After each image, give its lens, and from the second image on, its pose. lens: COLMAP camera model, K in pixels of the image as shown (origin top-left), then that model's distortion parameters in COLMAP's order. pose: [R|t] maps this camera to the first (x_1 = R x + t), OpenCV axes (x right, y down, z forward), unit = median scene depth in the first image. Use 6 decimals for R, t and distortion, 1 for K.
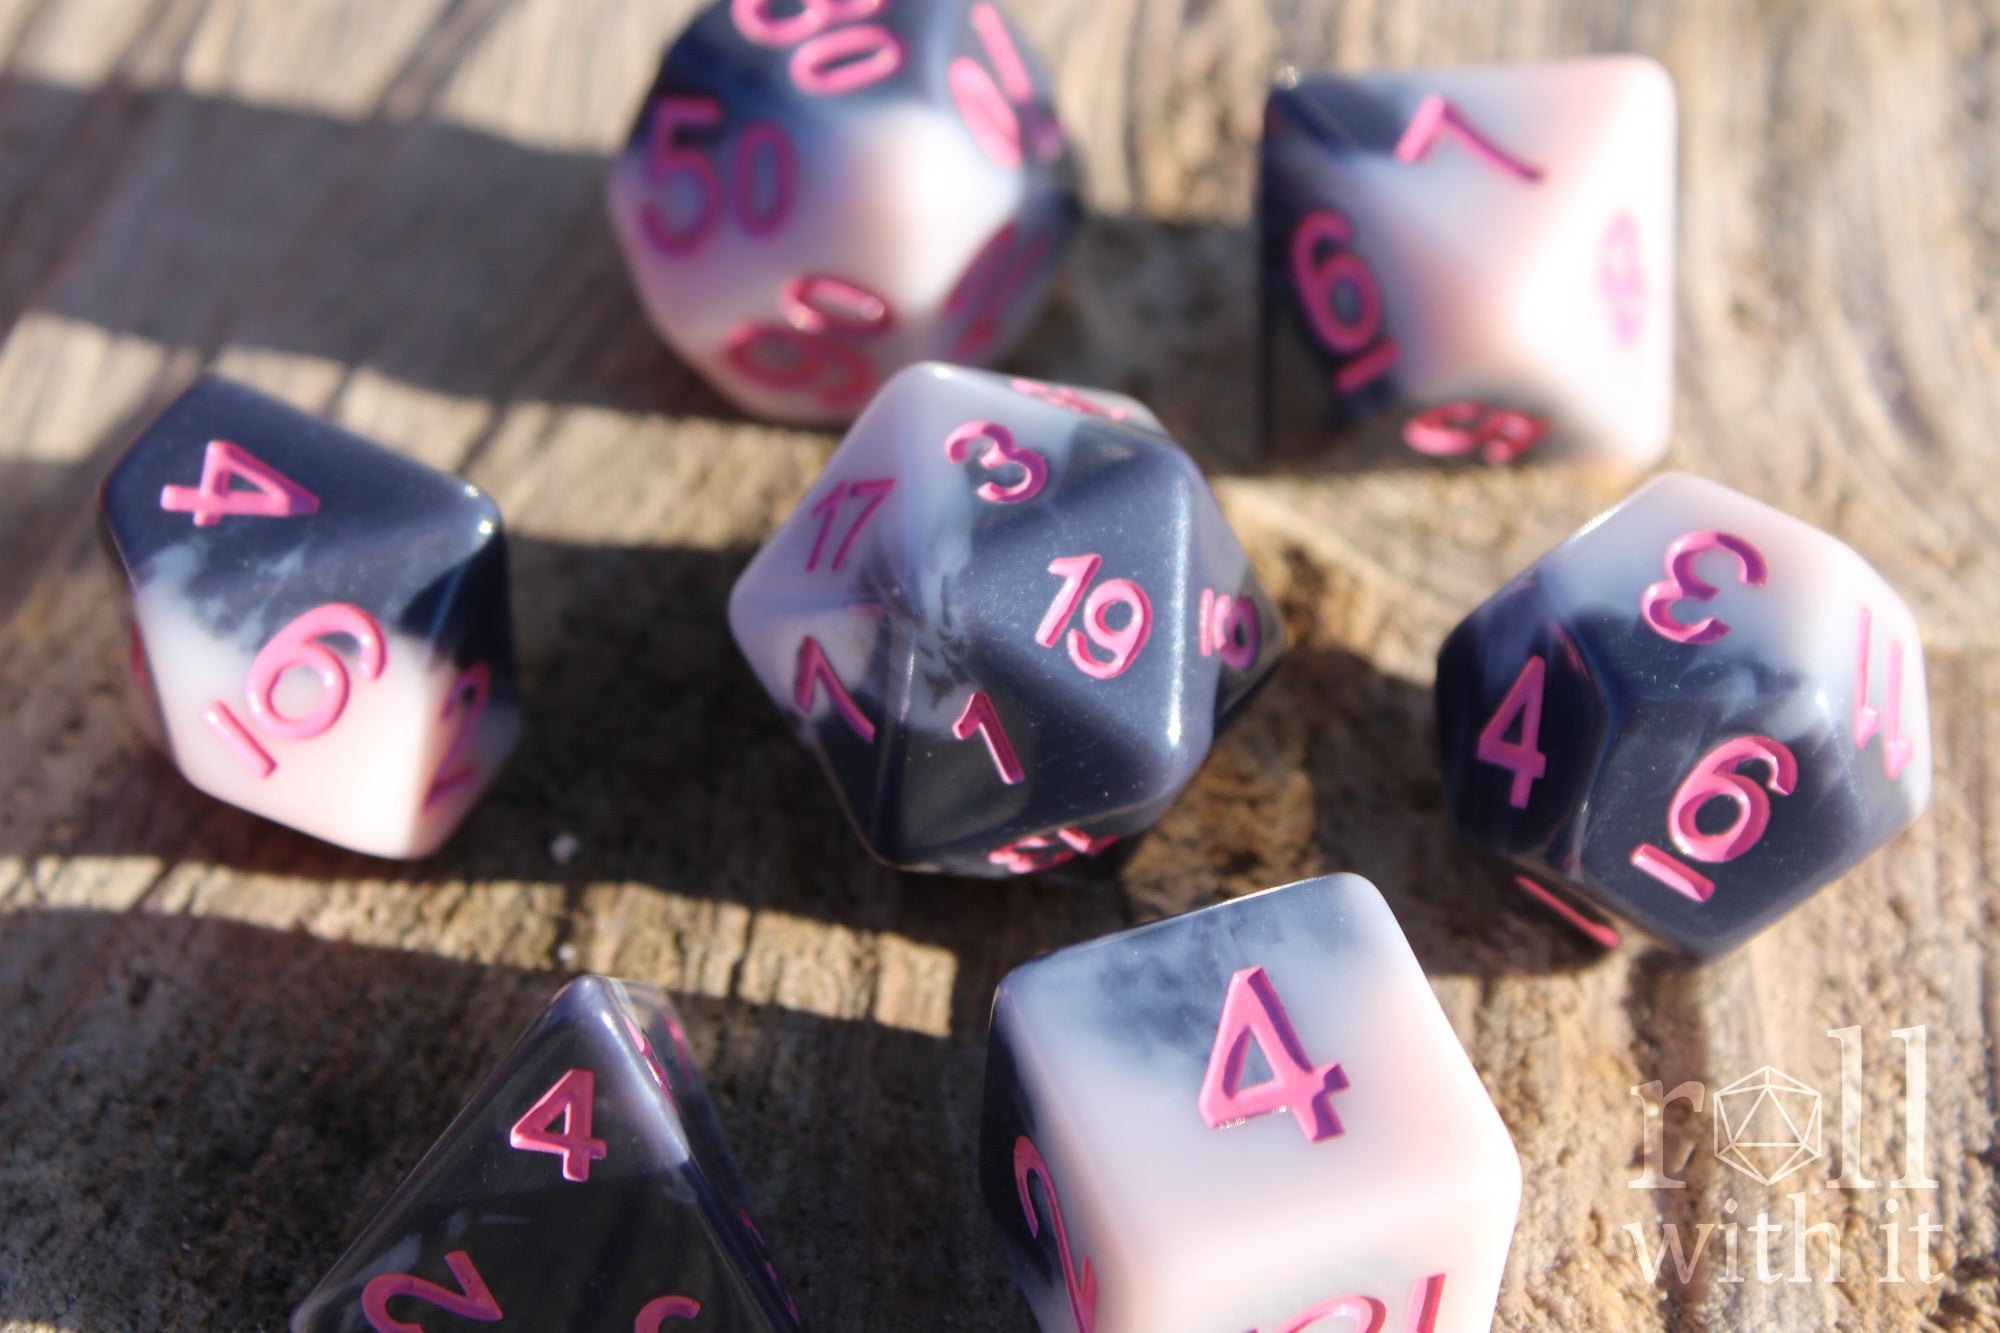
lens RADIAL K [[4955.5, 0, 993.7], [0, 4955.5, 666.9], [0, 0, 1]] dist [0.126708, -0.498890]
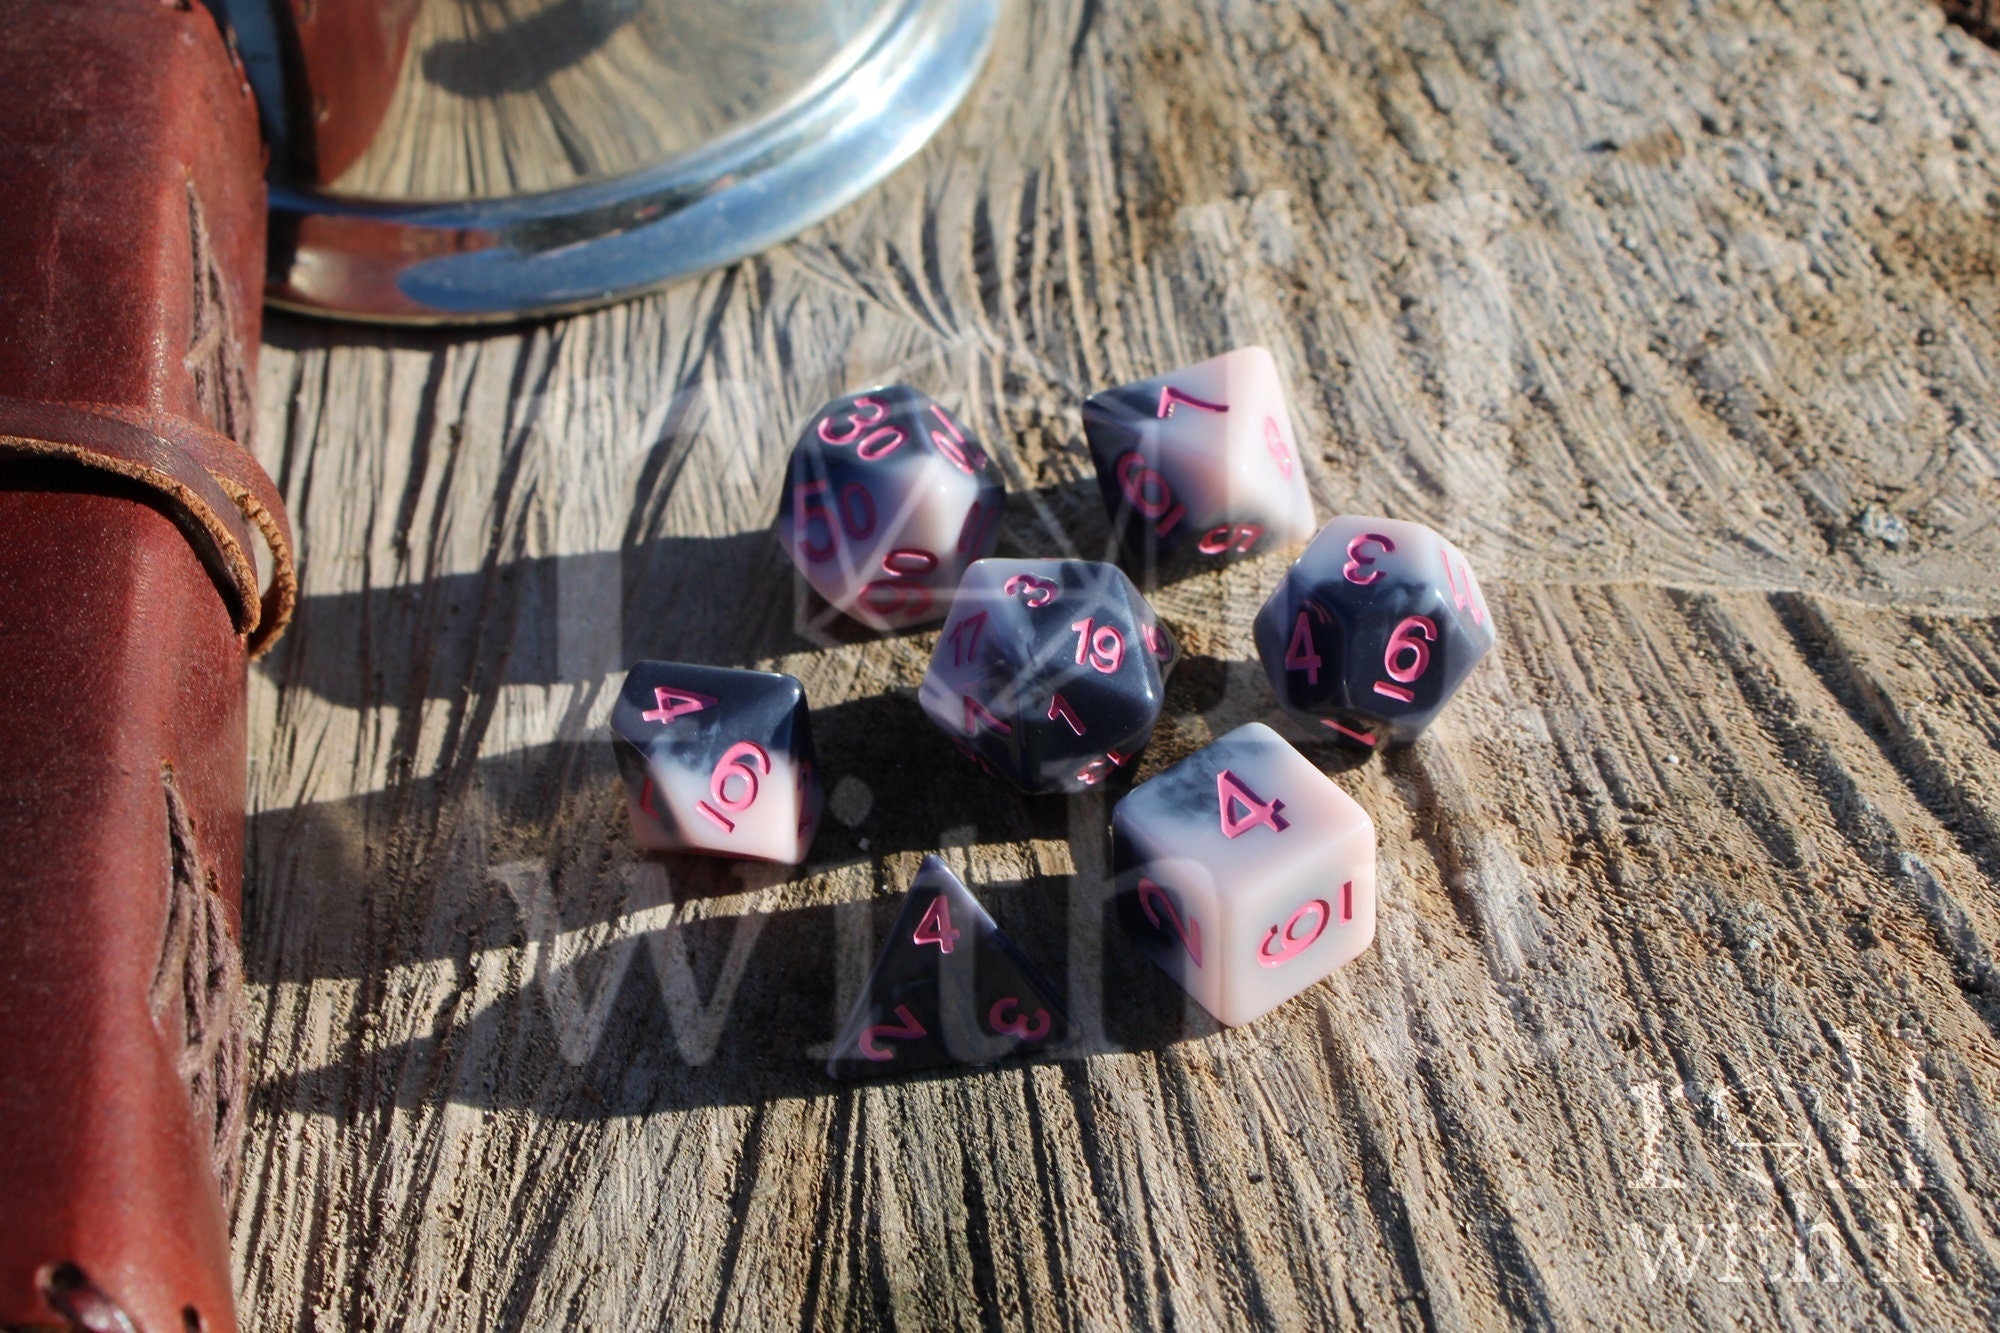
lens RADIAL K [[4017.0, 0, 988.0], [0, 4017.0, 660.9], [0, 0, 1]] dist [-0.015348, 0.114335]
pose [[0.958588, -0.264727, 0.105014, -0.200389], [0.274842, 0.956532, -0.097510, 0.145856], [-0.074636, 0.122334, 0.989679, -0.662233]]
